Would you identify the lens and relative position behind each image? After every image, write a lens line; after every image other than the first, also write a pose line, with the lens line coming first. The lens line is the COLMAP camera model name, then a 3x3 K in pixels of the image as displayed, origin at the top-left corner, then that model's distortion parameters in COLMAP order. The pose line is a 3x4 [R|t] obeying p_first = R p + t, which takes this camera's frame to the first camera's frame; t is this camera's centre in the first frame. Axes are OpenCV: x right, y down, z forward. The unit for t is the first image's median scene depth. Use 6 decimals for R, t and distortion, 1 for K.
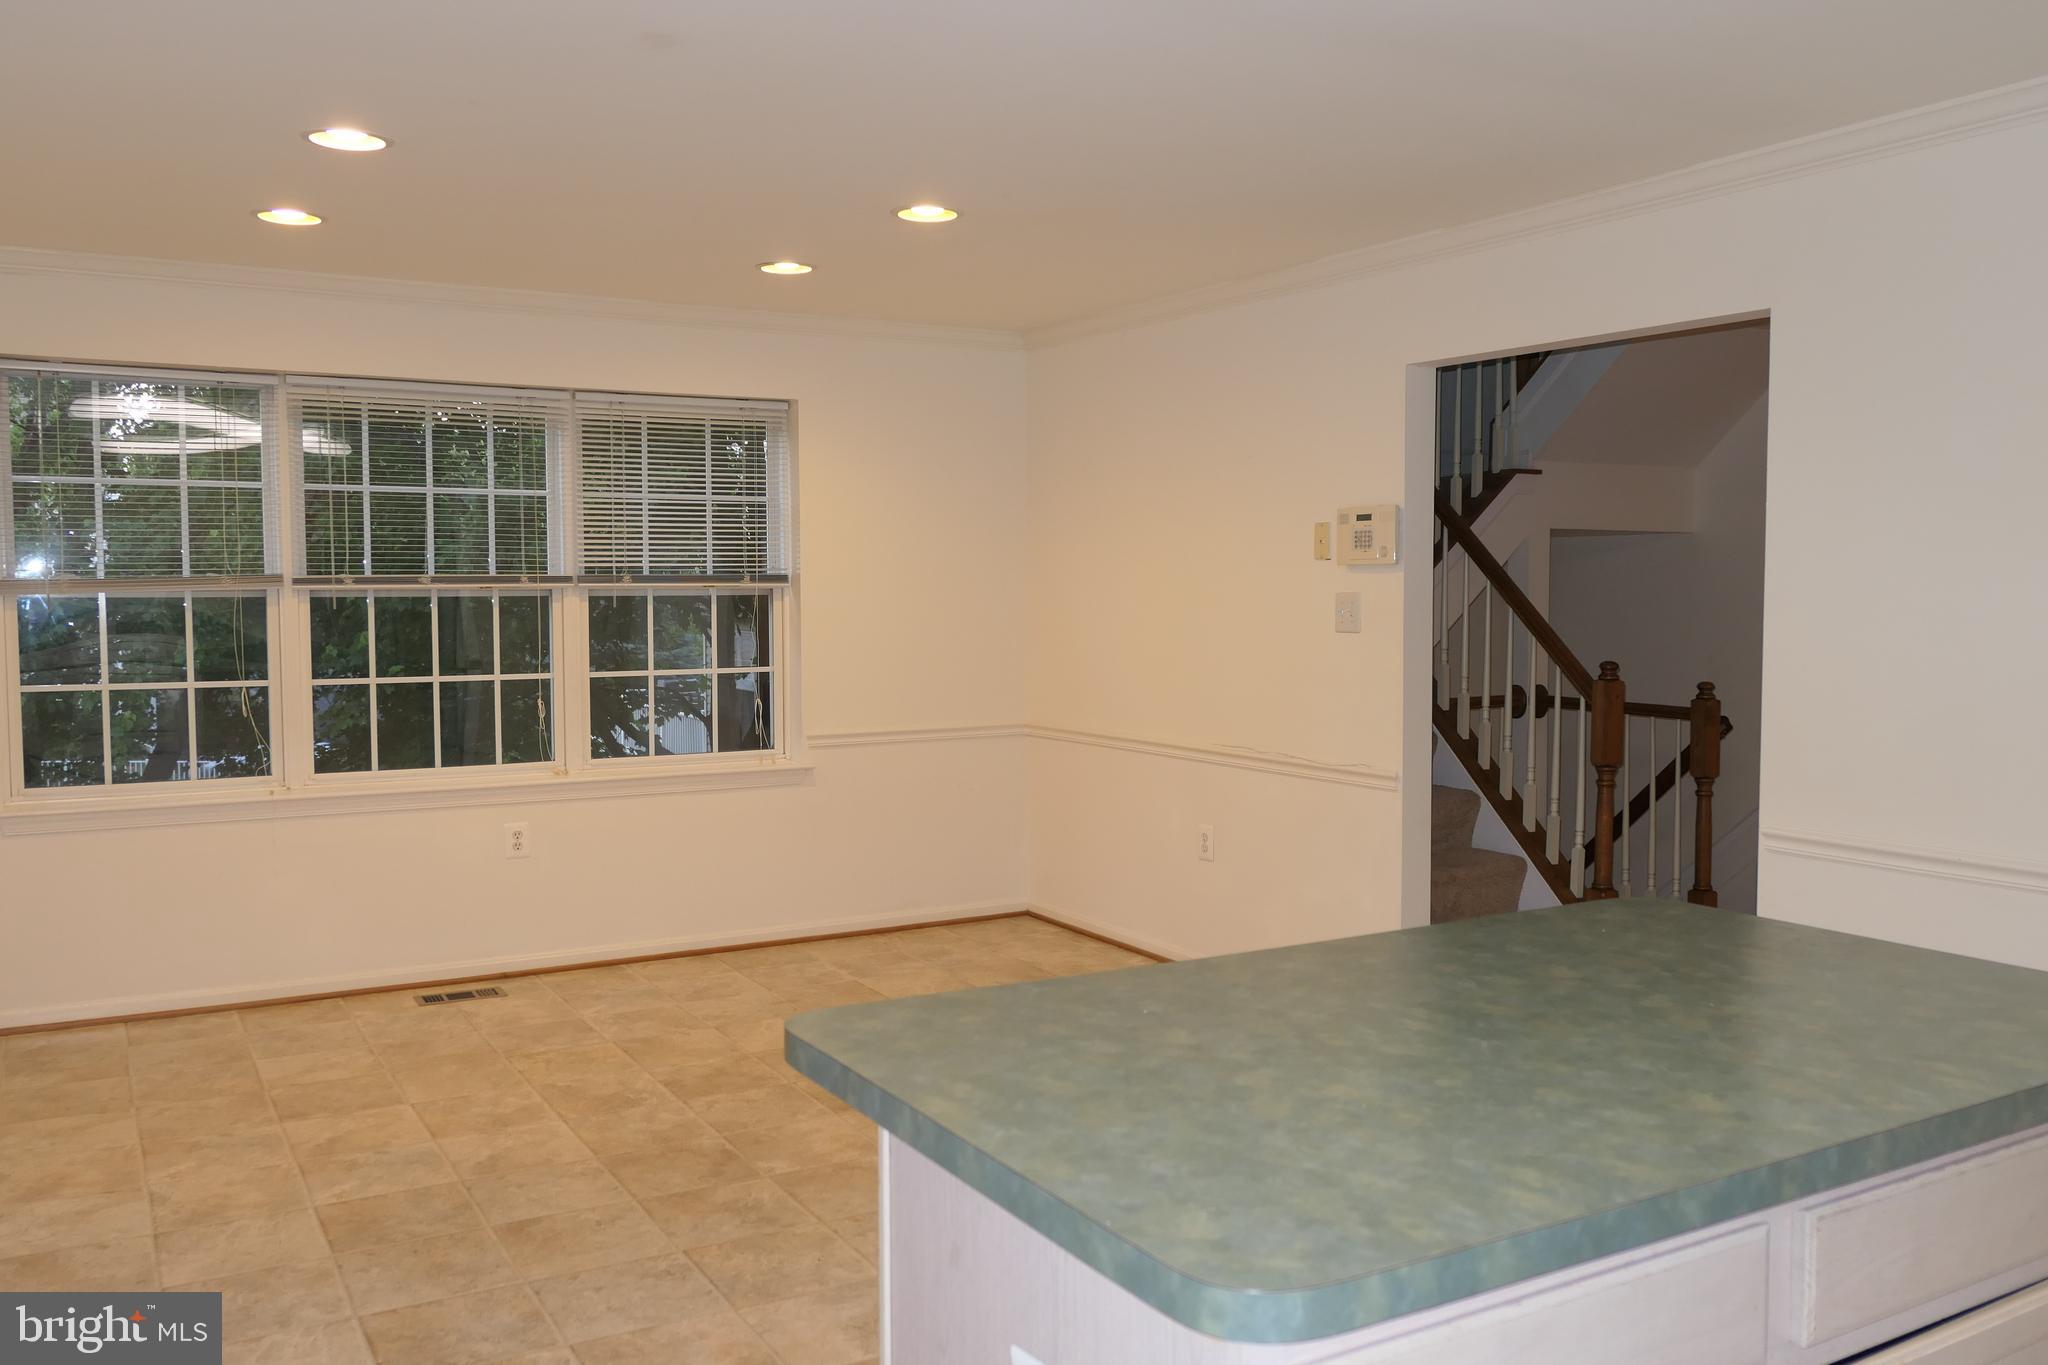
lens RADIAL K [[1637.2, 0, 1024.0], [0, 1637.2, 682.5], [0, 0, 1]] dist [0.000421, 0.001948]
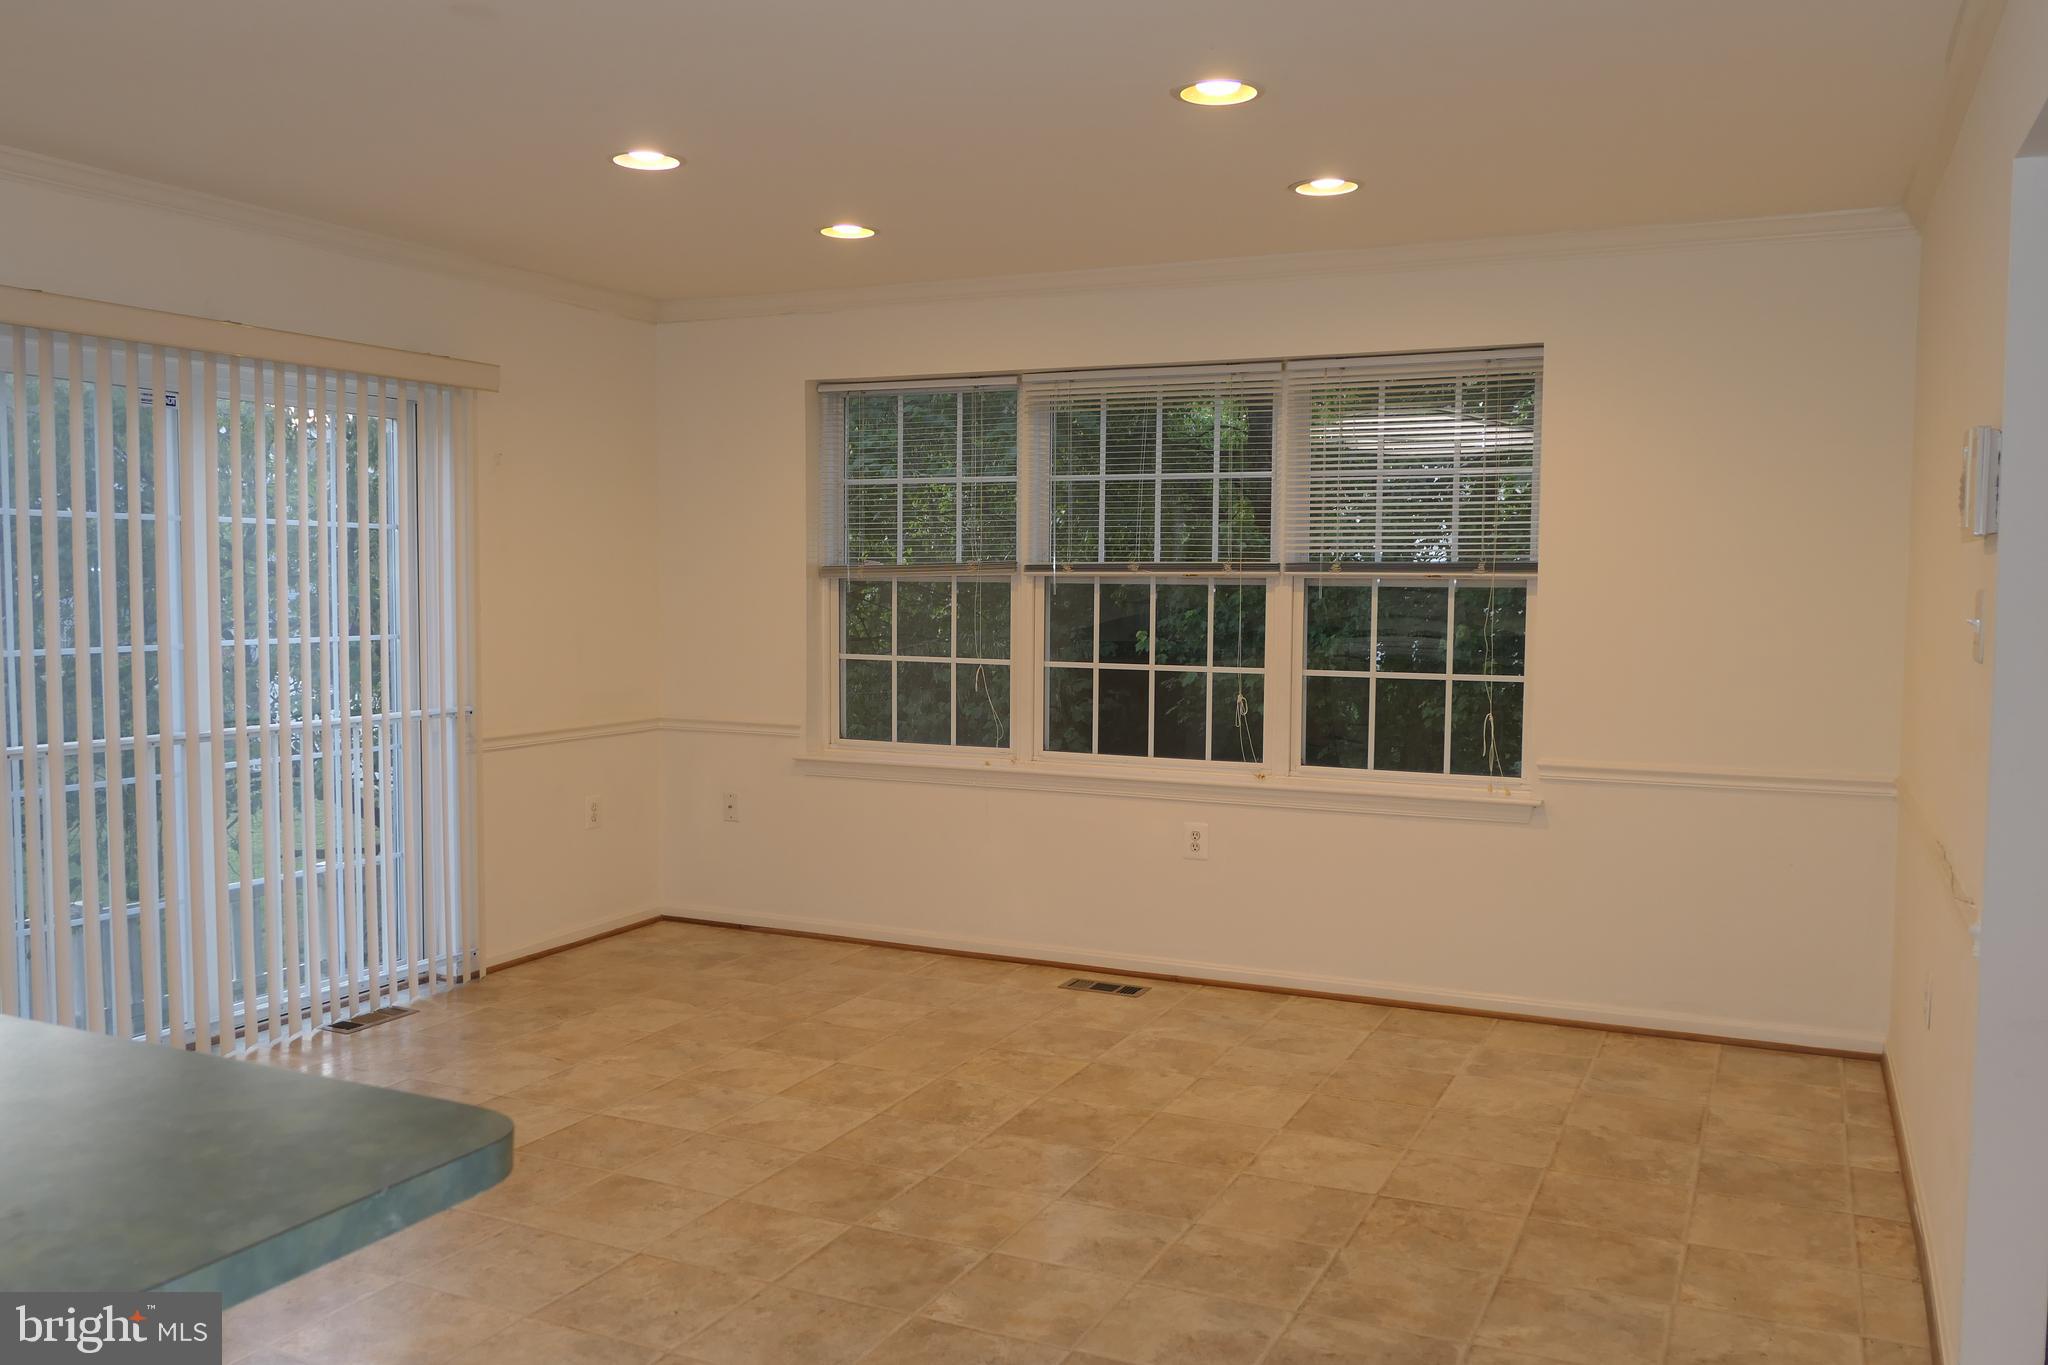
lens RADIAL K [[1669.1, 0, 1024.0], [0, 1669.1, 682.5], [0, 0, 1]] dist [-0.004332, 0.002090]
pose [[0.569118, 0.059824, -0.820077, 0.474711], [-0.055467, 0.997871, 0.034300, -0.026120], [0.820383, 0.025967, 0.571225, 0.402841]]
